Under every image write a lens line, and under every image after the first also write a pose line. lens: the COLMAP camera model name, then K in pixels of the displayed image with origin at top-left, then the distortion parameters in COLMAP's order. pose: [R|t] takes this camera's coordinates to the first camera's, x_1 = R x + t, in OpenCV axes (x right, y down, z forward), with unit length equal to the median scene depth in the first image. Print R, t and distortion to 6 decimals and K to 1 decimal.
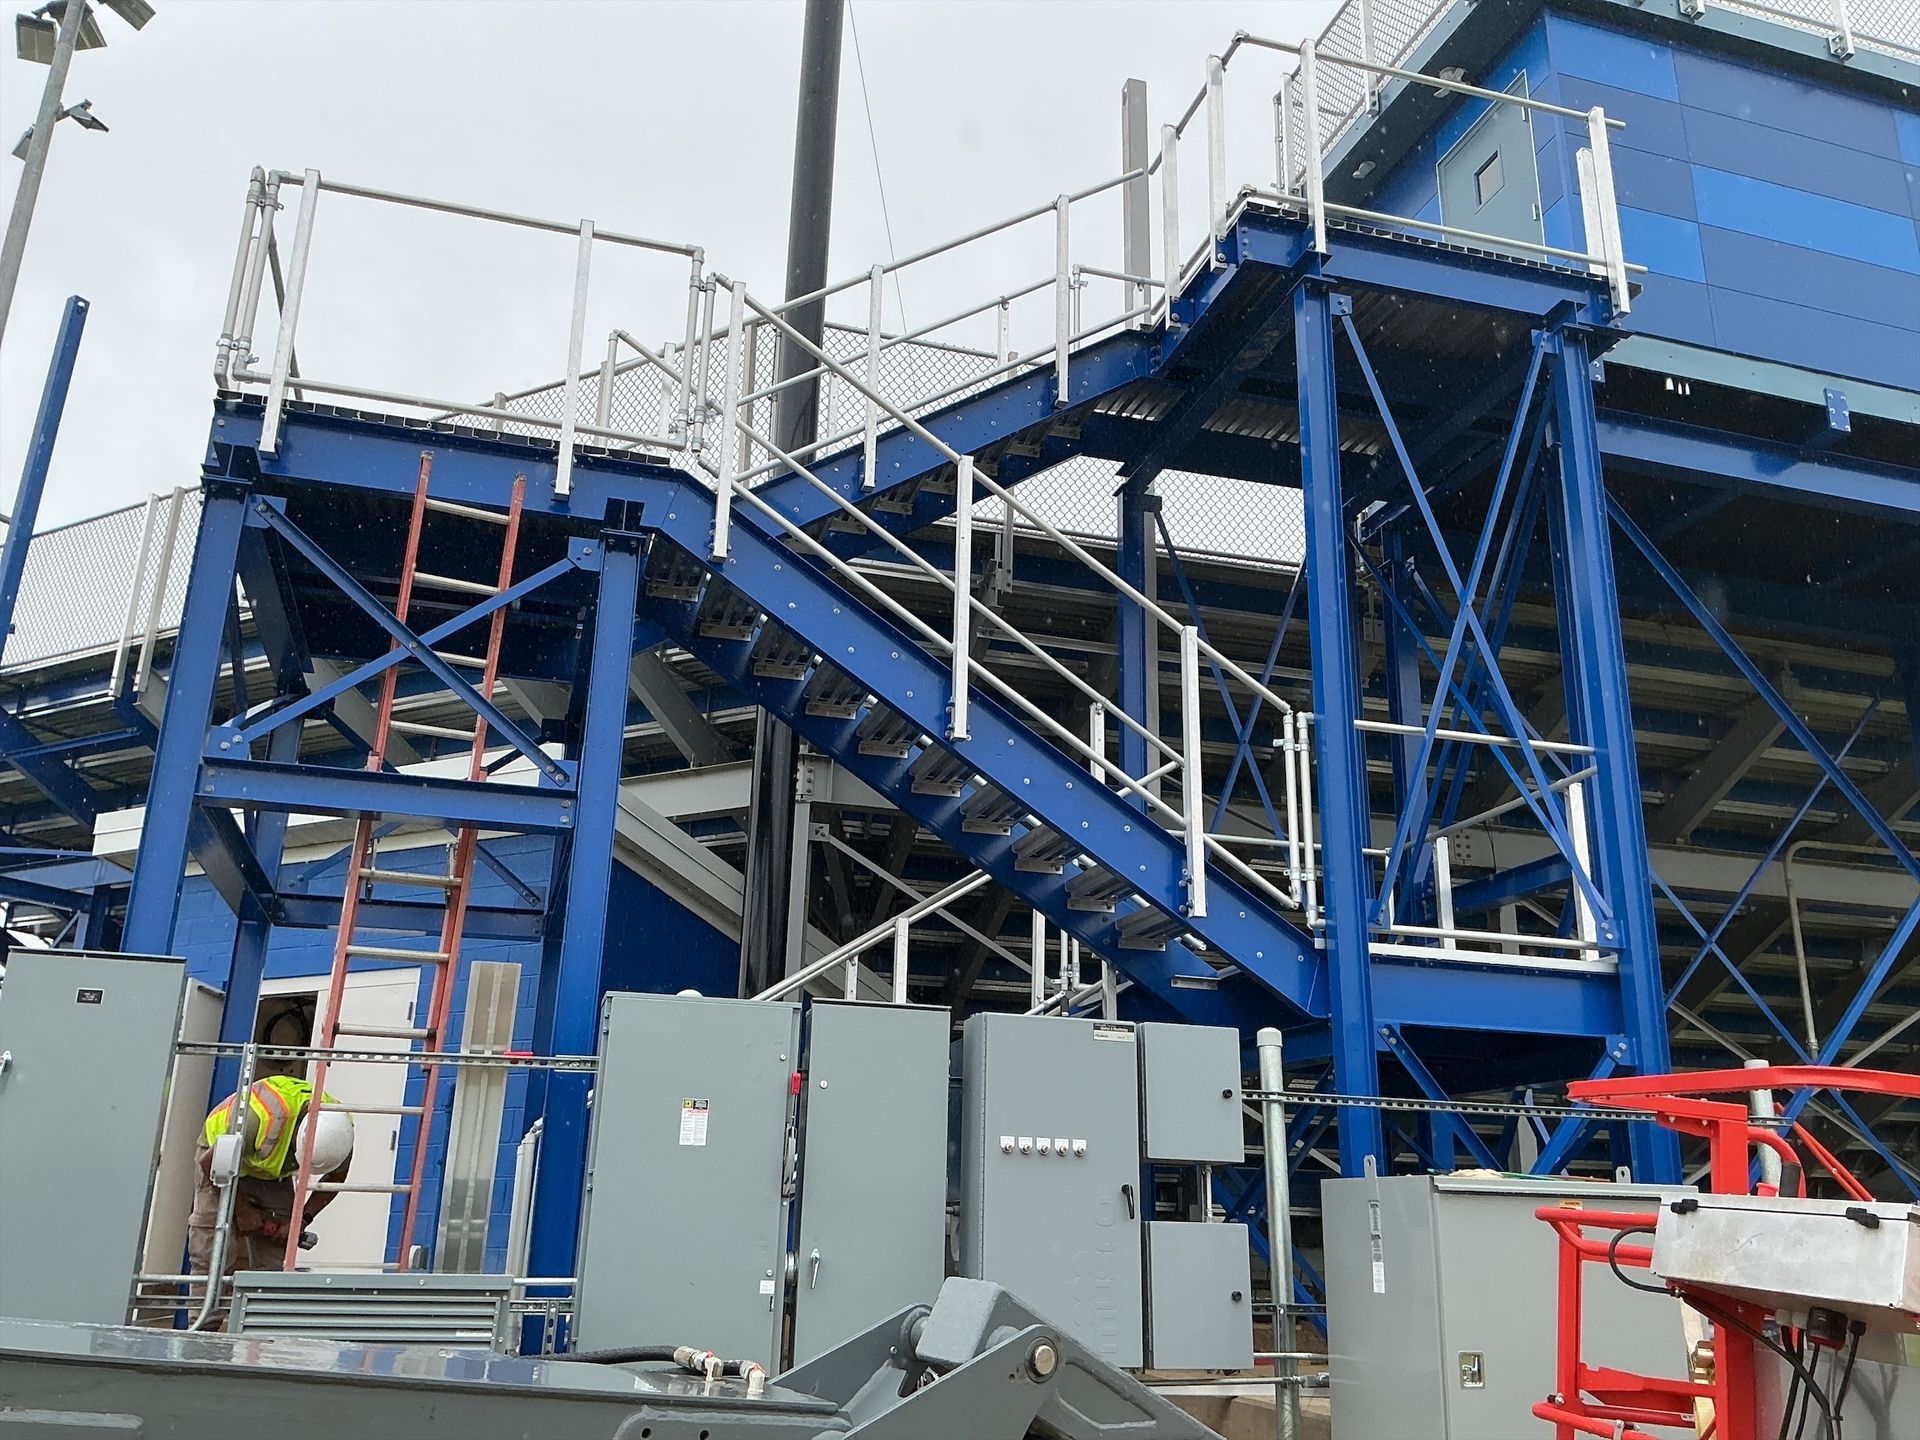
lens RADIAL K [[1569.7, 0, 960.0], [0, 1569.7, 720.0], [0, 0, 1]] dist [0.091147, -0.172815]
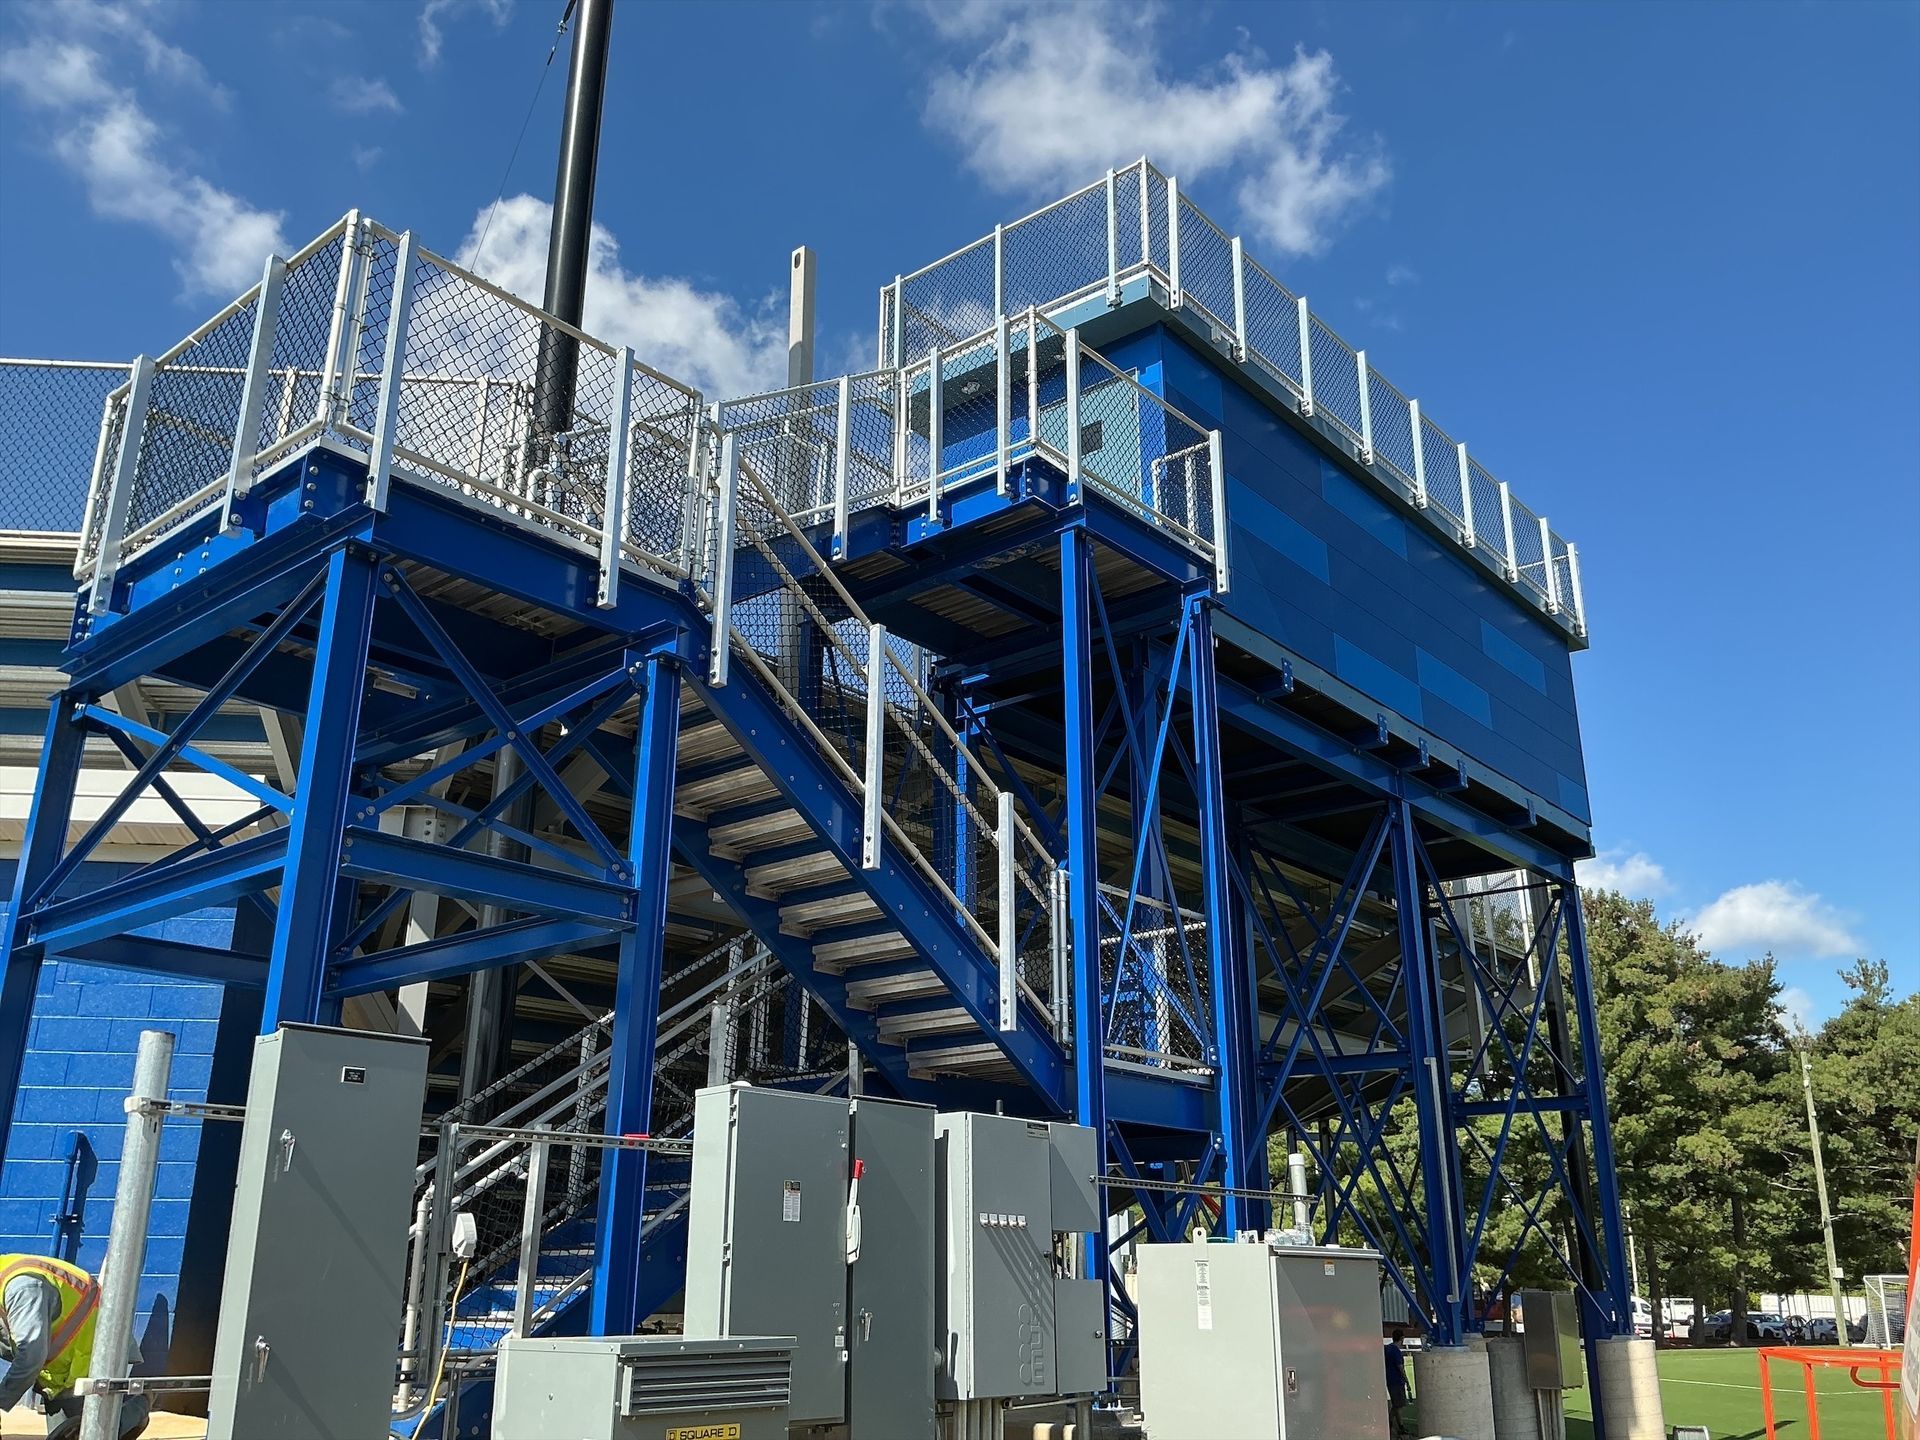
lens RADIAL K [[1569.7, 0, 960.0], [0, 1569.7, 720.0], [0, 0, 1]] dist [0.091147, -0.172815]
pose [[0.834894, 0.166564, 0.524603, -0.484716], [-0.156527, 0.985609, -0.063827, -0.027210], [-0.527685, -0.028825, 0.848951, -0.031470]]
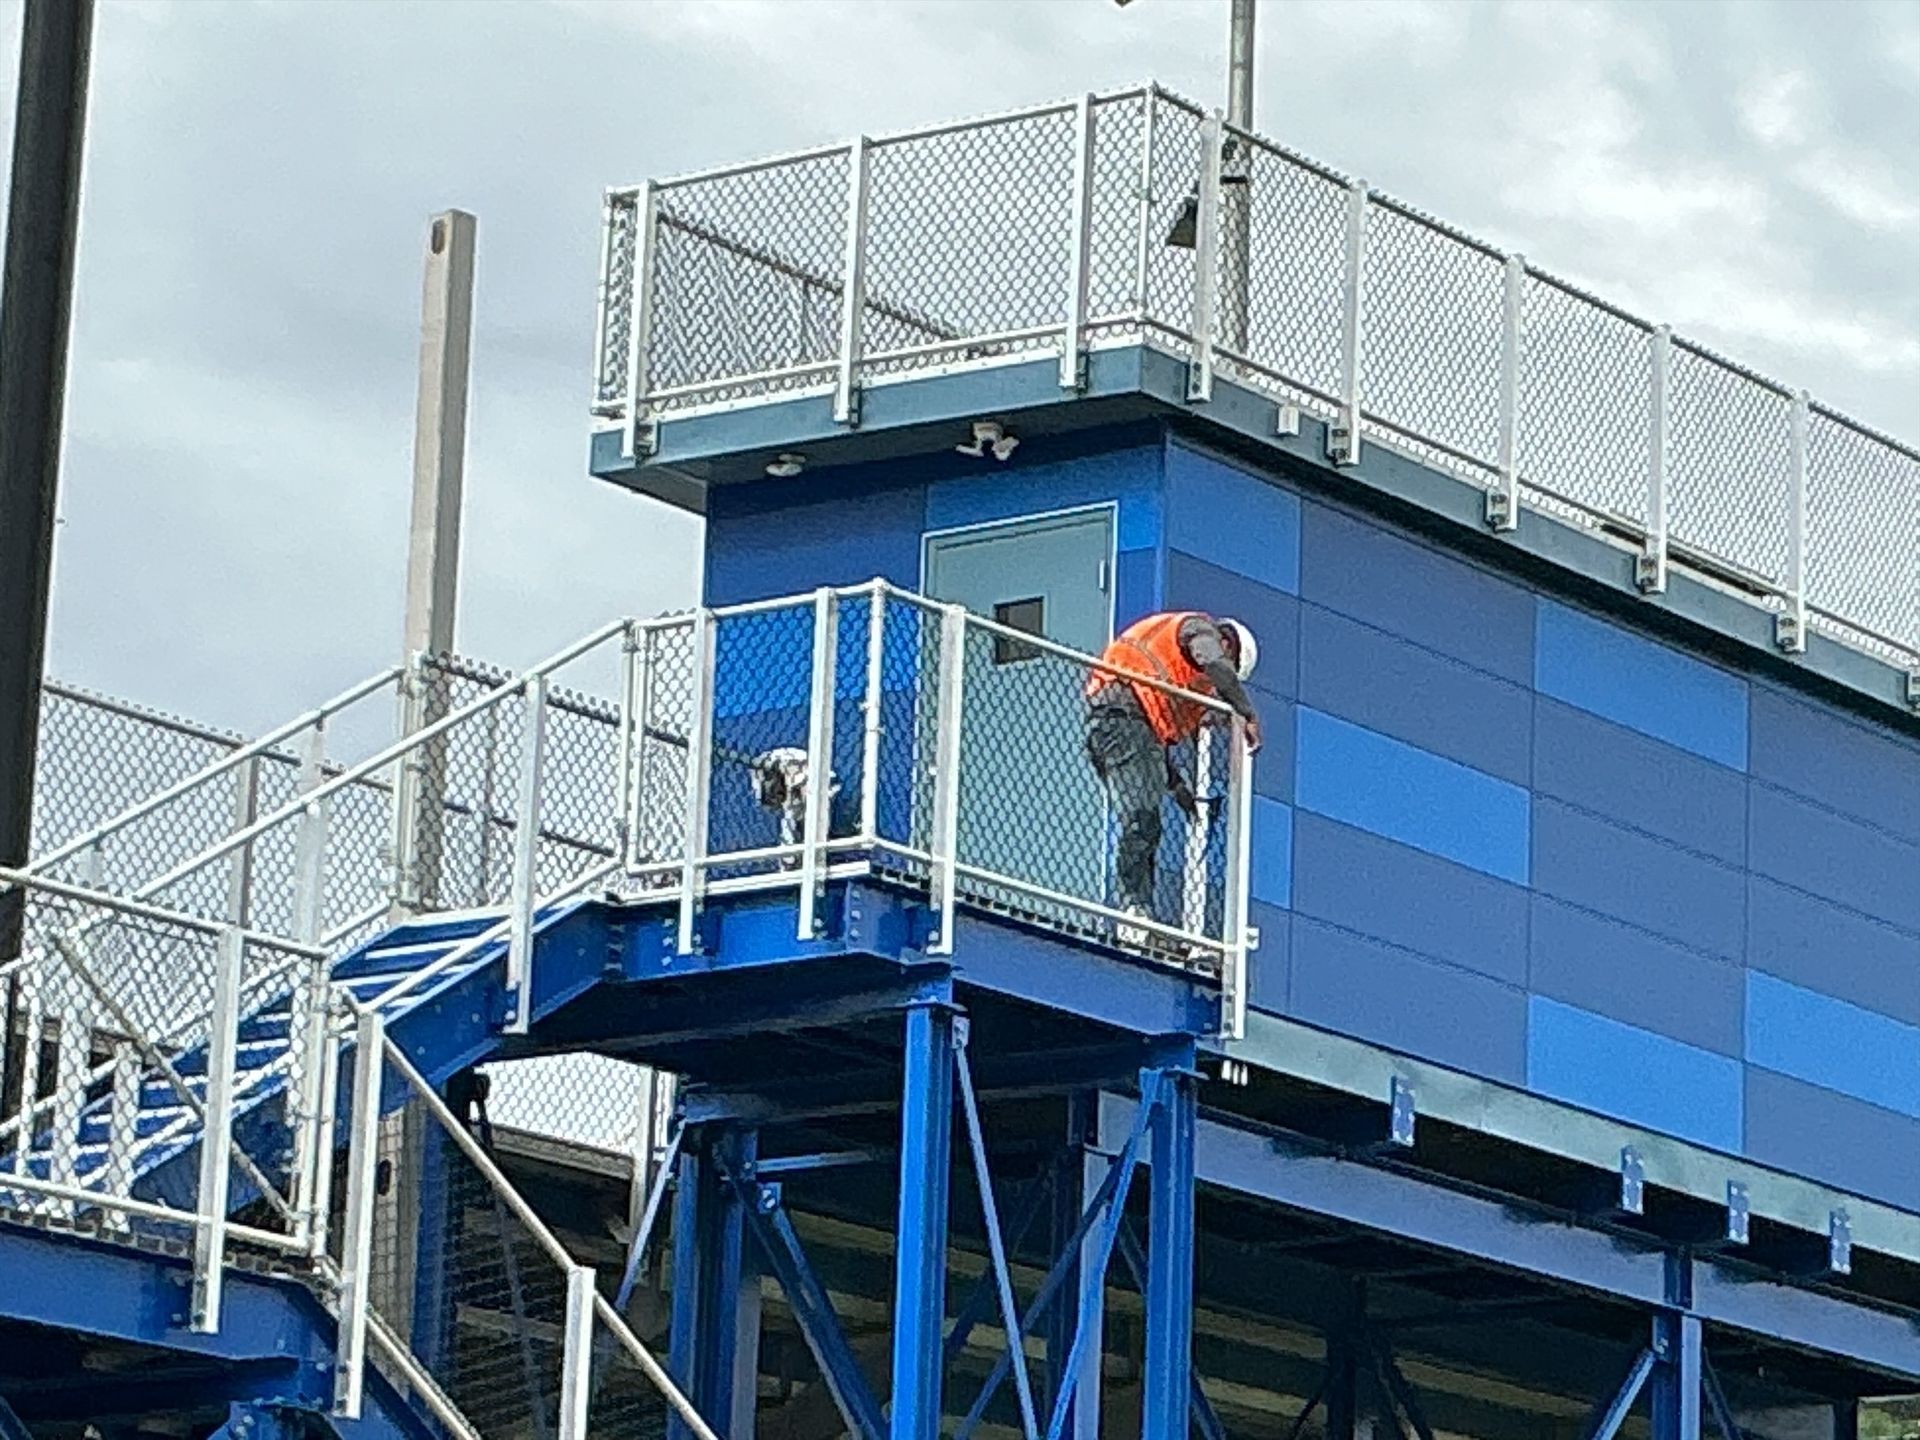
lens RADIAL K [[6441.4, 0, 960.0], [0, 6441.4, 720.0], [0, 0, 1]] dist [0.159512, 1.267778]
pose [[0.816453, 0.151132, 0.557282, -1.401508], [-0.202863, 0.978691, 0.031790, -0.486871], [-0.540603, -0.139007, 0.829714, -1.406757]]
